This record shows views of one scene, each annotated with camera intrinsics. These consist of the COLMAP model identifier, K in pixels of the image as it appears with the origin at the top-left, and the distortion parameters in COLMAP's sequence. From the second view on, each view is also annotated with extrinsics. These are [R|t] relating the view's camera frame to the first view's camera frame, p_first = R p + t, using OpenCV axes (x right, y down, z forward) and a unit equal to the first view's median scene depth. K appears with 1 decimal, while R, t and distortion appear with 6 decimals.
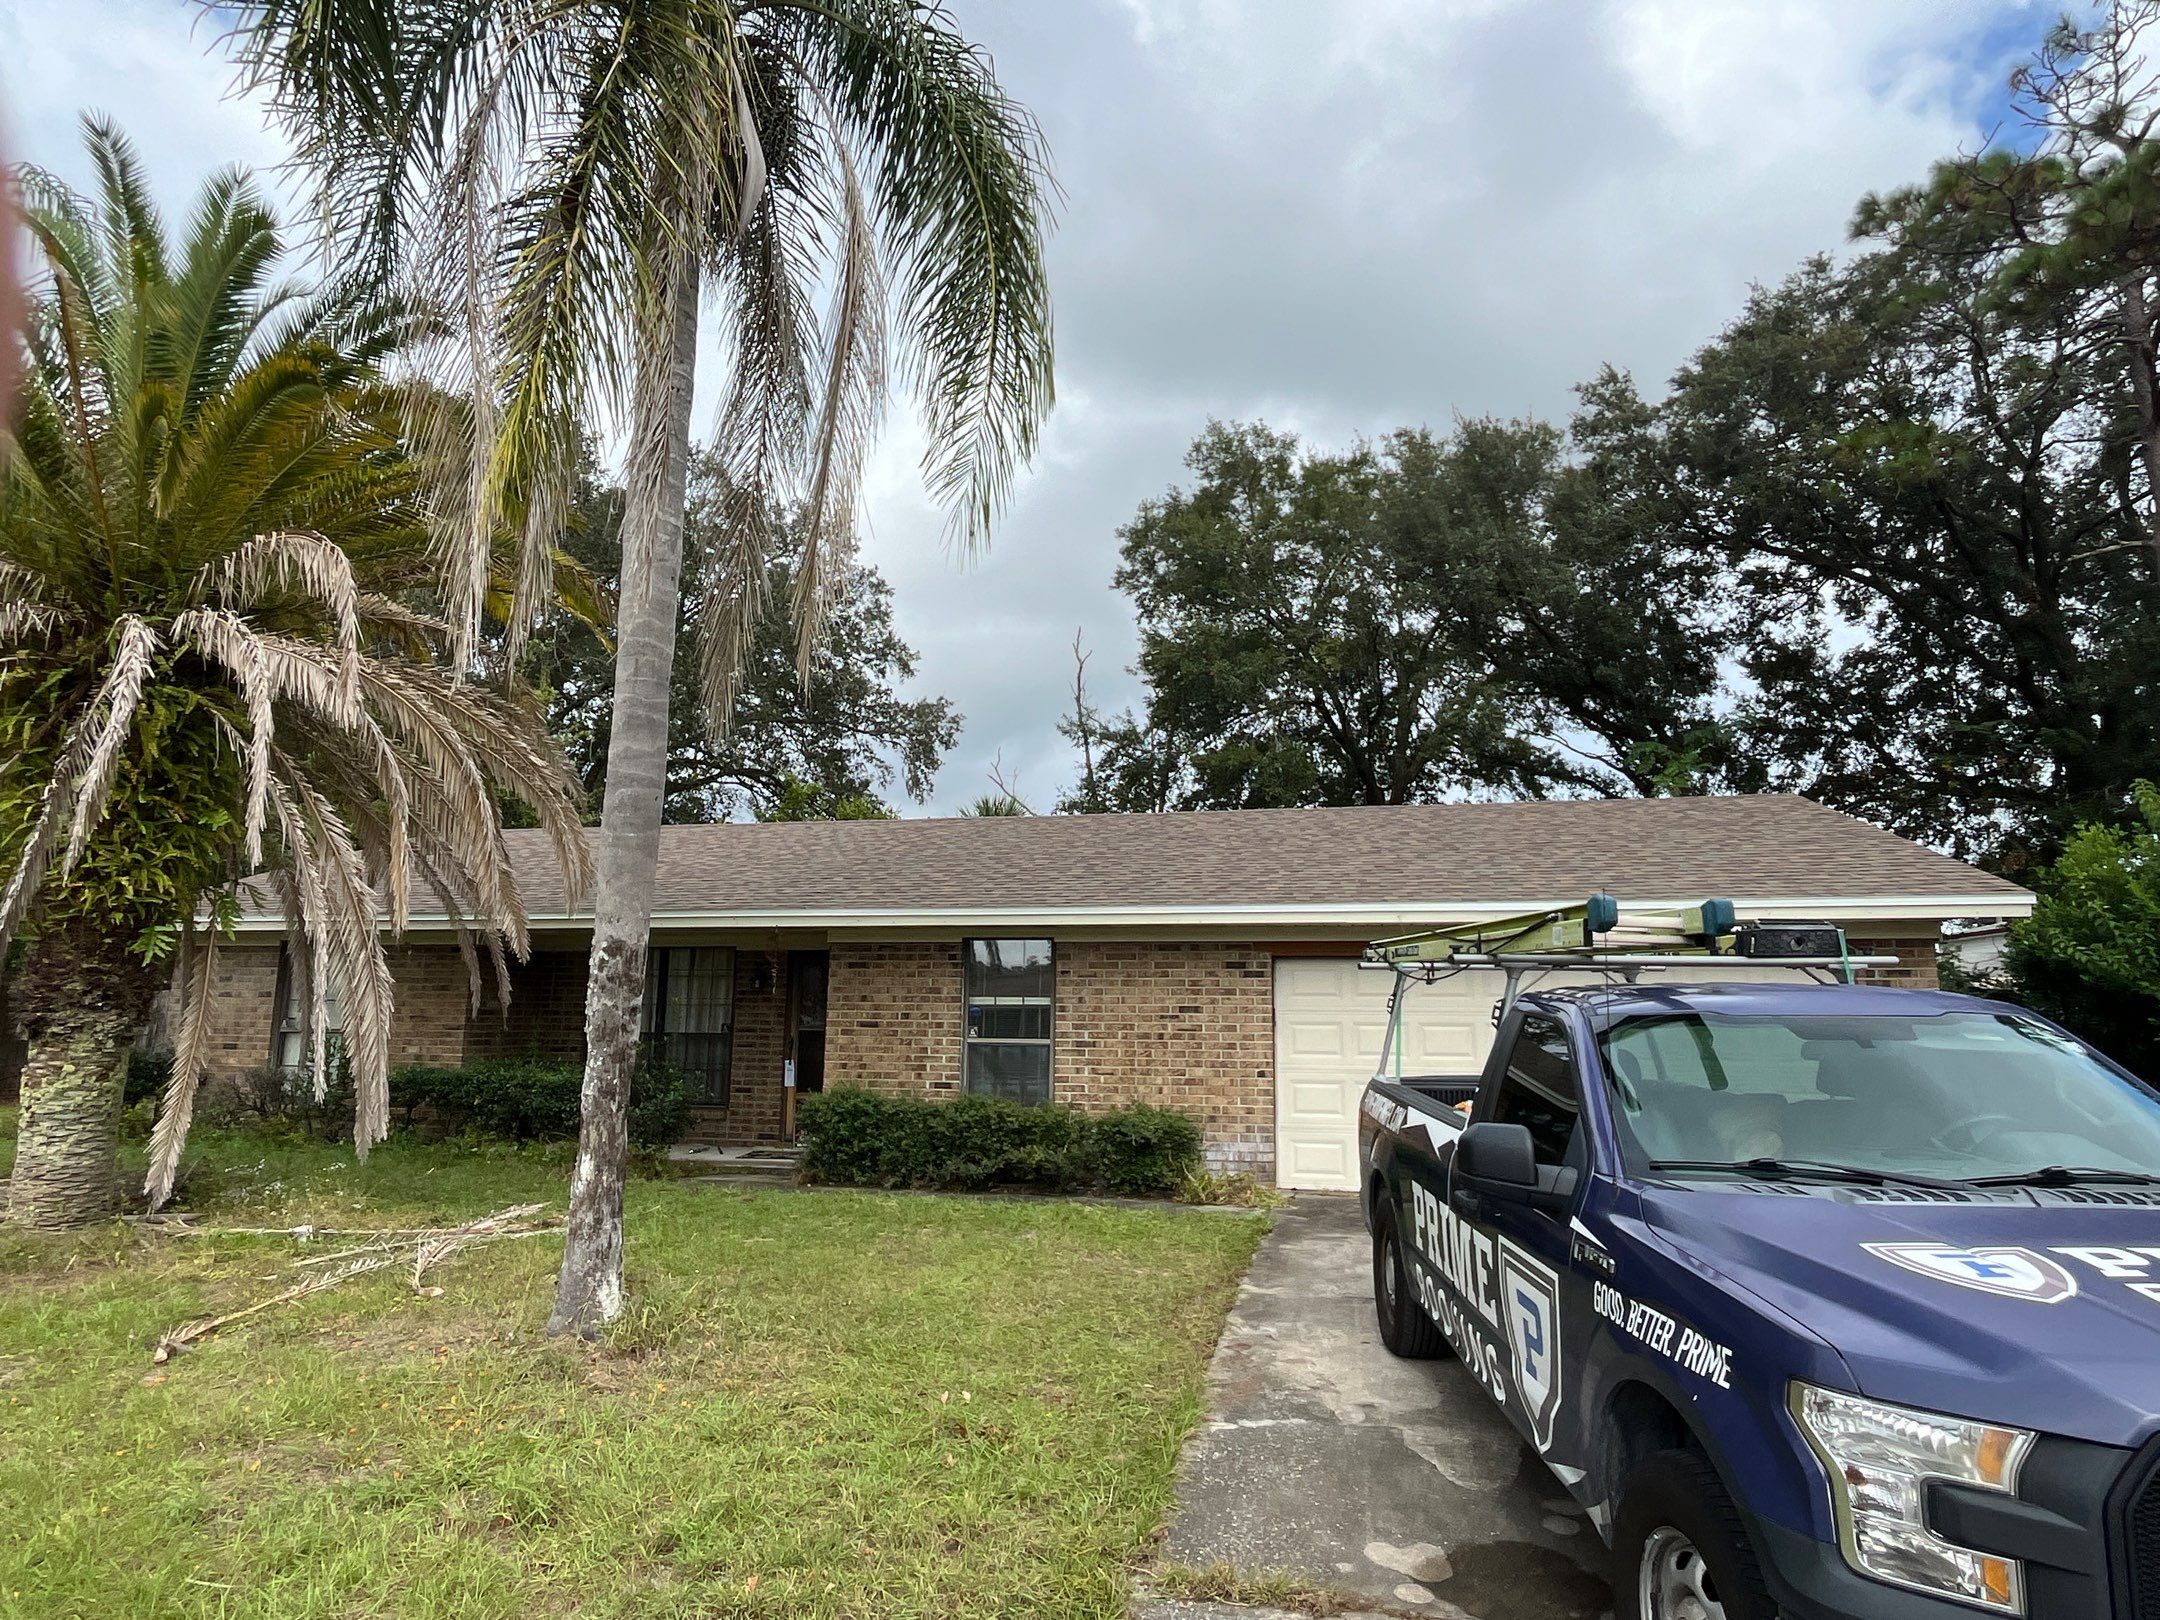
lens RADIAL K [[1805.0, 0, 1088.7], [0, 1805.0, 845.2], [0, 0, 1]] dist [0.261859, -0.167636]
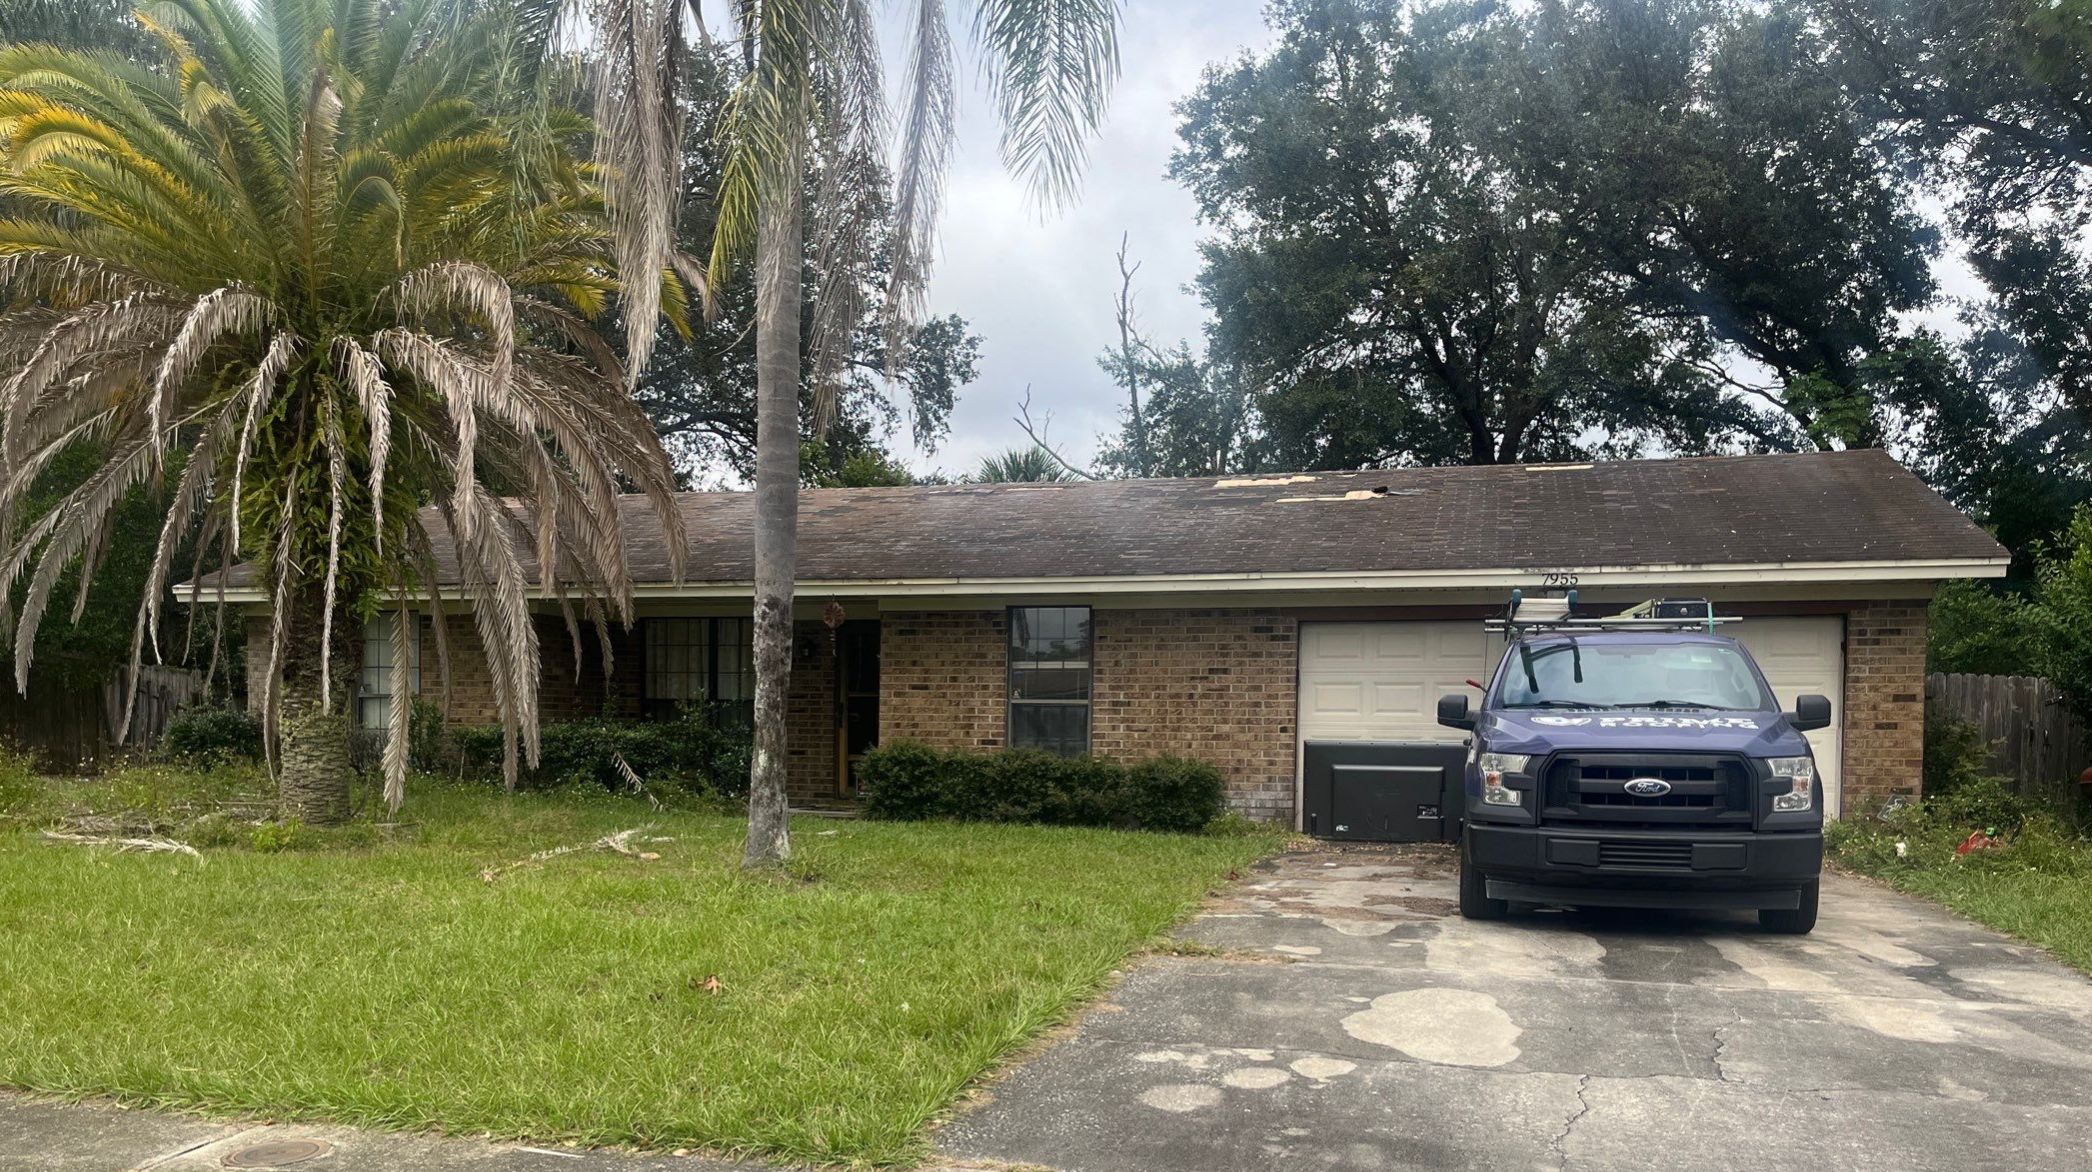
lens RADIAL K [[844.3, 0, 1049.8], [0, 844.3, 697.4], [0, 0, 1]] dist [-0.000280, -0.000366]
pose [[0.997993, 0.004055, -0.063195, -0.012673], [0.007653, 0.982910, 0.183929, 0.013643], [0.062861, -0.184044, 0.980906, 0.514332]]
